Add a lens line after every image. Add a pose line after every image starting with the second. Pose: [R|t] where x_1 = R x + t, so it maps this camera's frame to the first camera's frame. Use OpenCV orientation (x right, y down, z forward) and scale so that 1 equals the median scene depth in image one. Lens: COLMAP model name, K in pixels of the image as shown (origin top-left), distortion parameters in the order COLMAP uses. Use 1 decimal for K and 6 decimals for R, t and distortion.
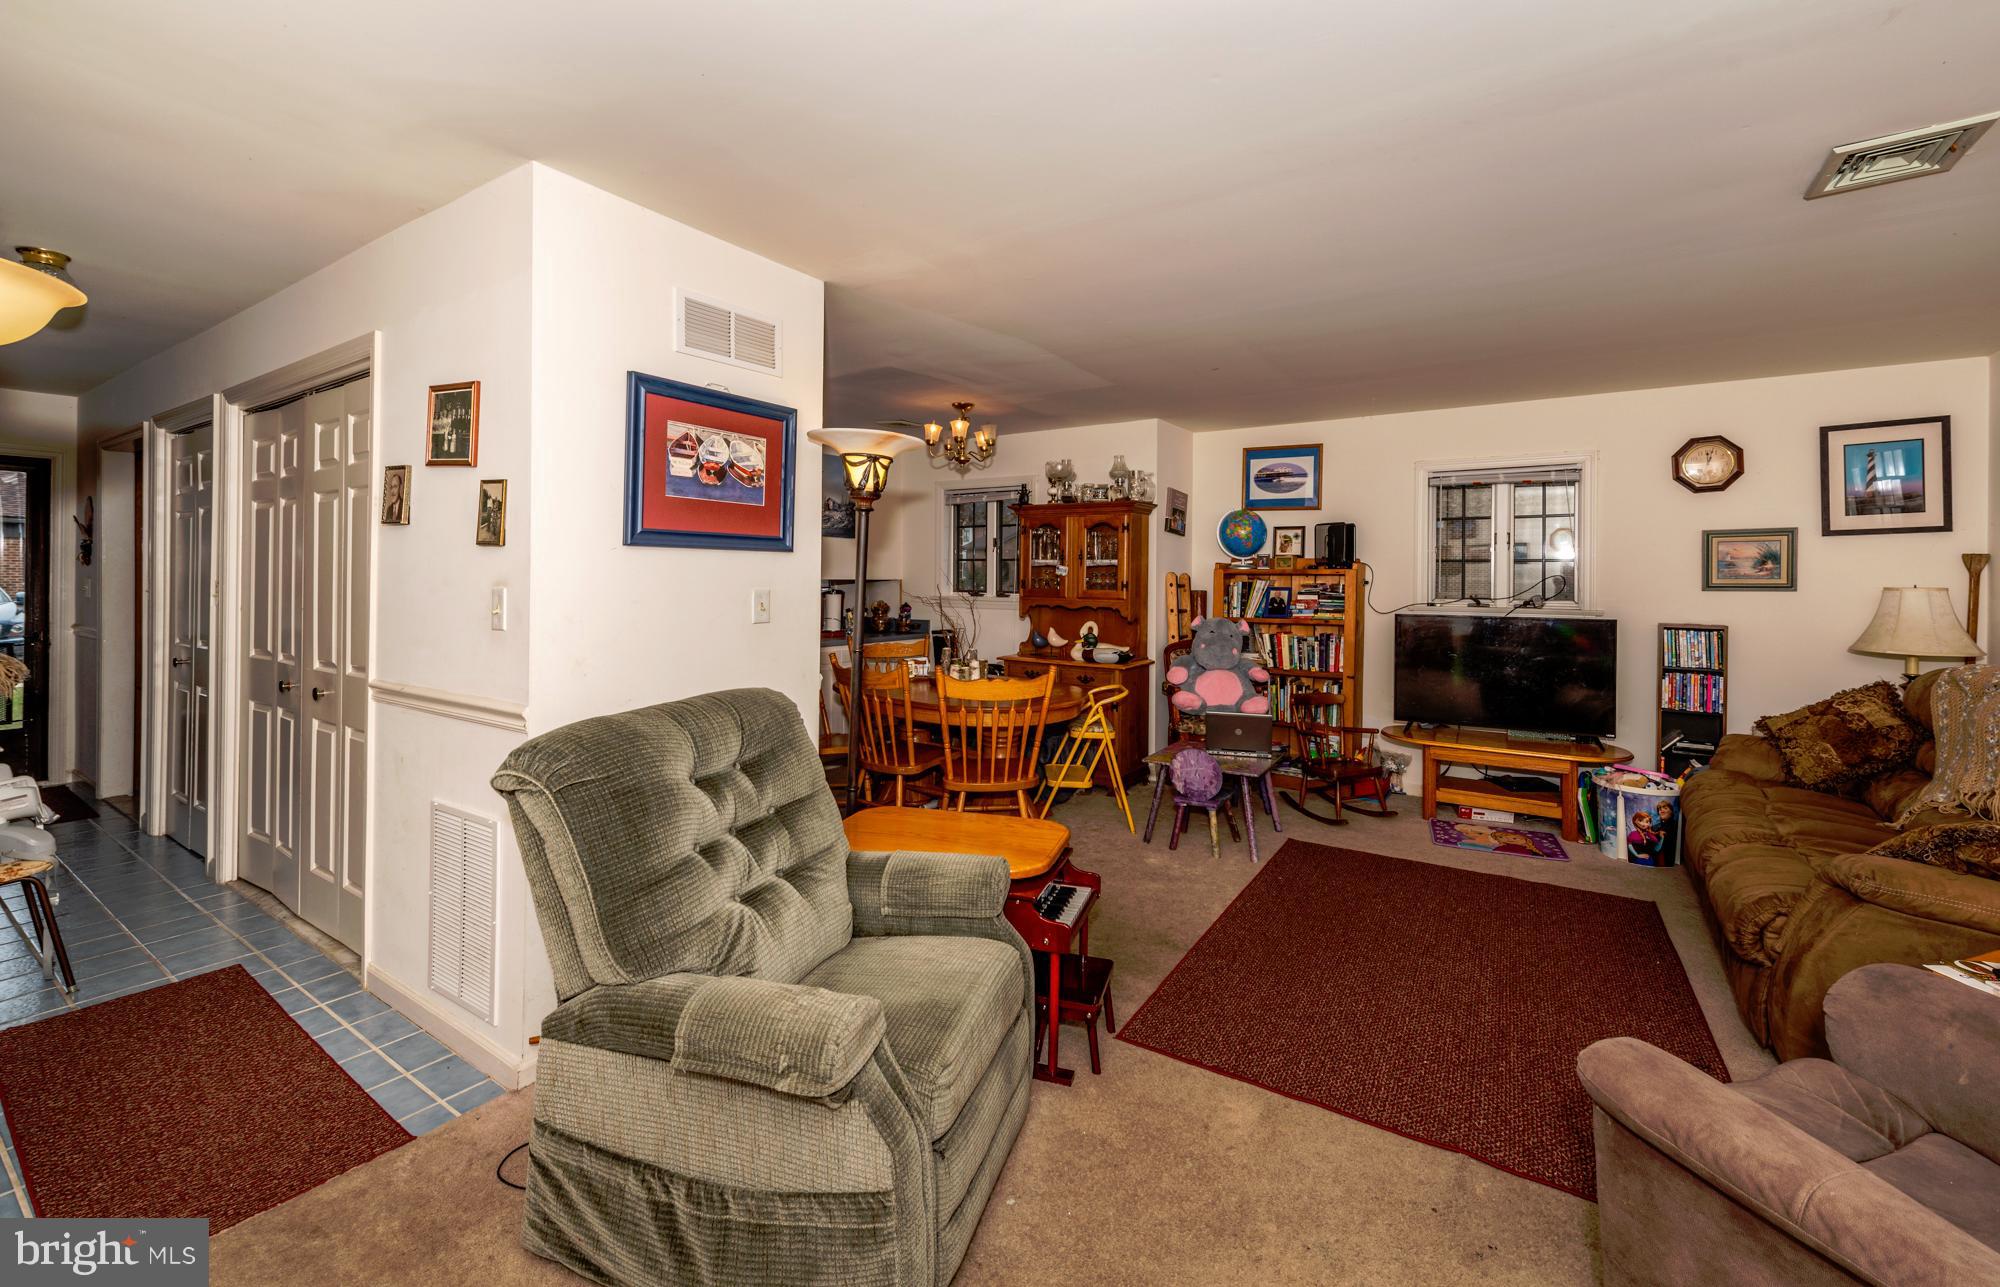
lens RADIAL K [[812.5, 0, 1006.2], [0, 812.5, 581.2], [0, 0, 1]] dist [0.000320, -0.000016]
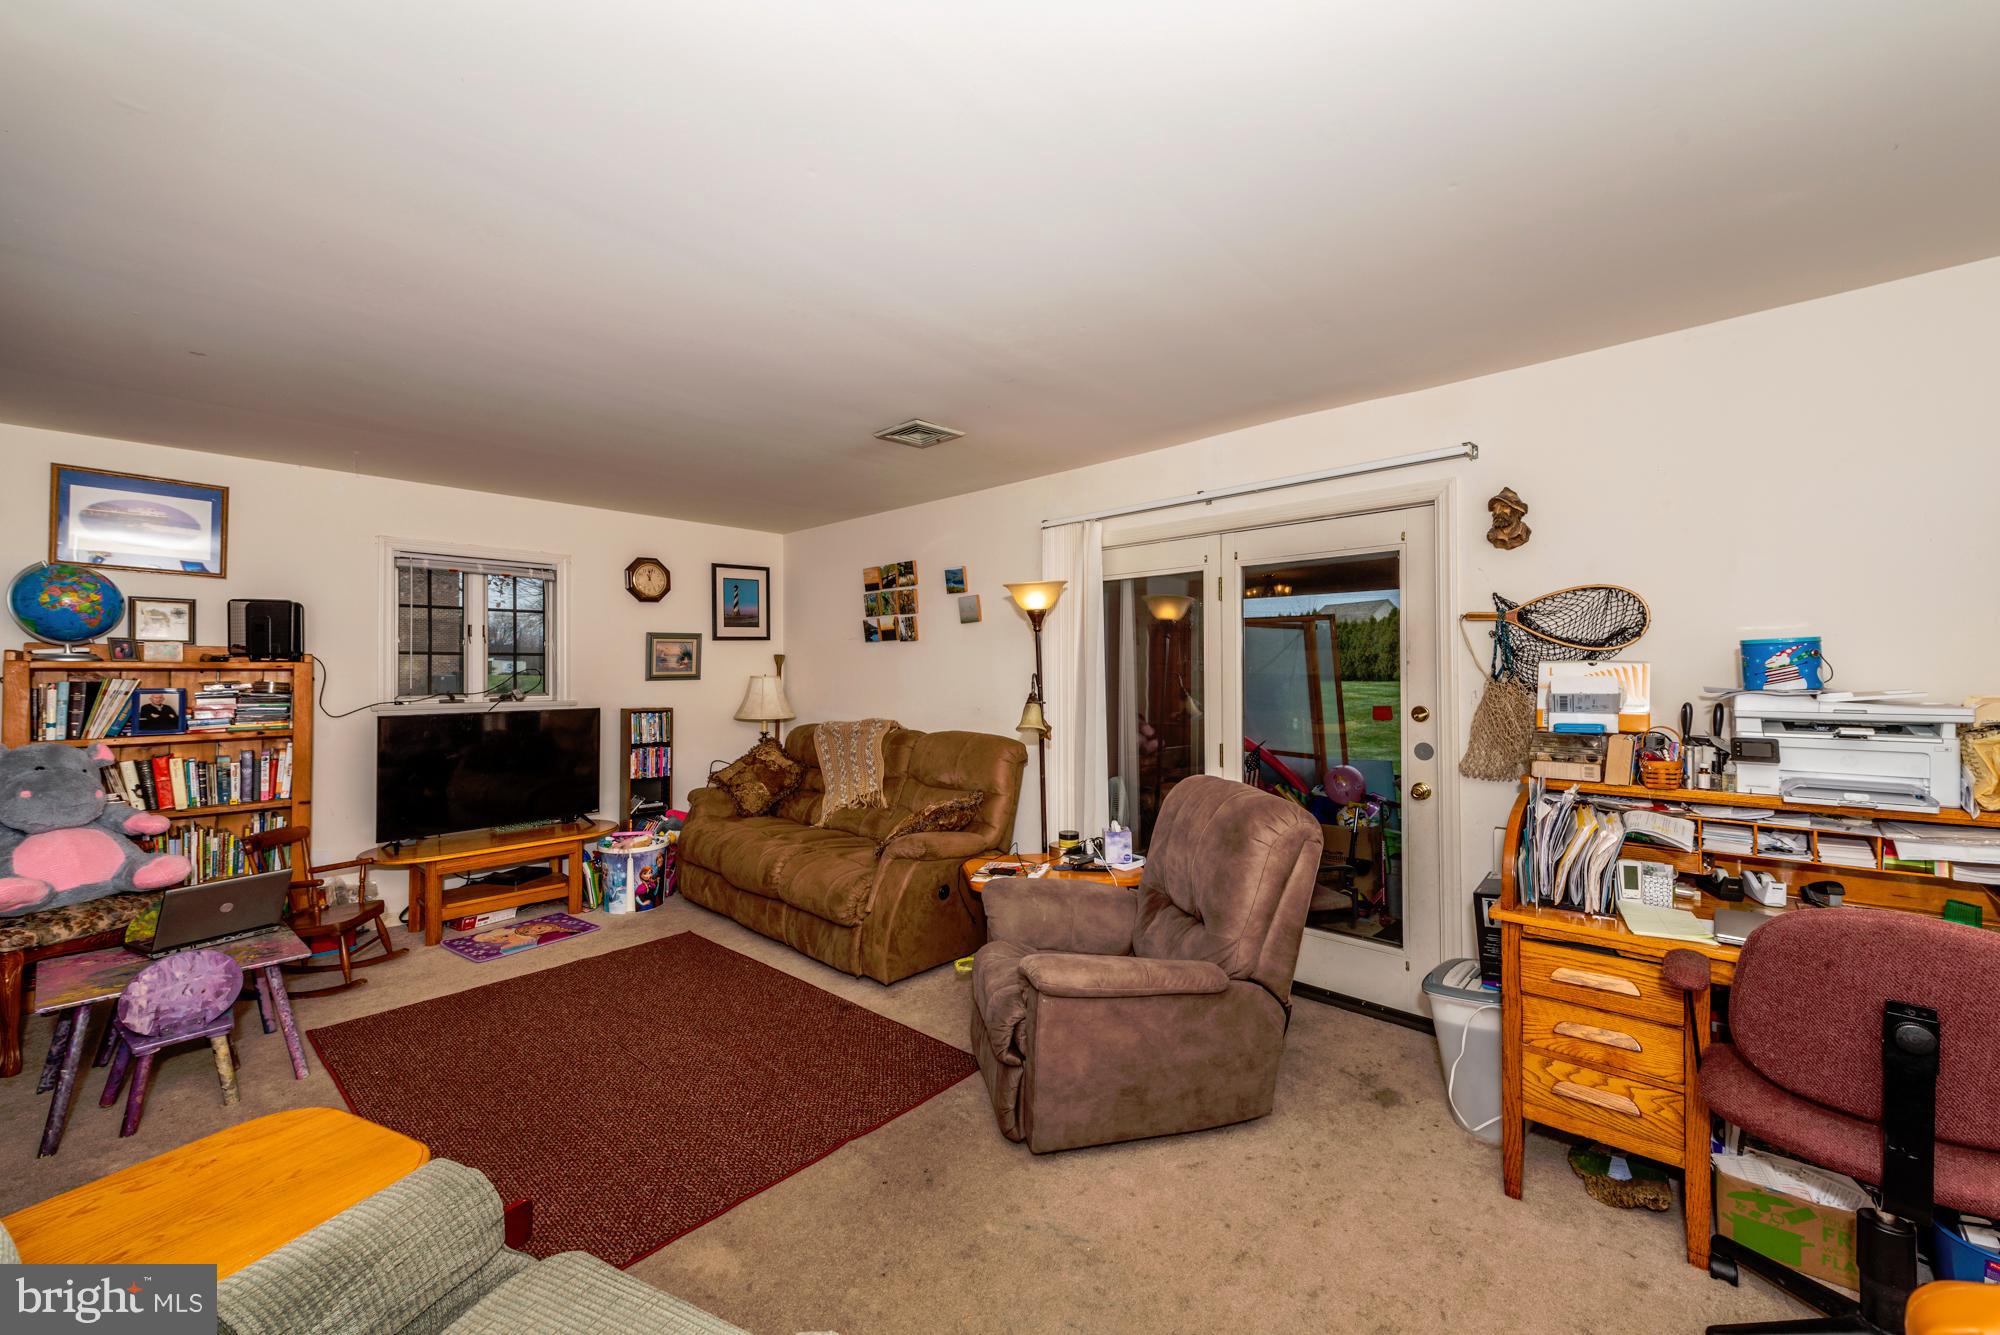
lens RADIAL K [[815.5, 0, 1000.0], [0, 815.5, 667.5], [0, 0, 1]] dist [0.001801, 0.000051]
pose [[0.127471, -0.007187, 0.991816, -0.324882], [0.006188, 0.999960, 0.006450, -0.013405], [-0.991823, 0.005316, 0.127510, 0.307263]]
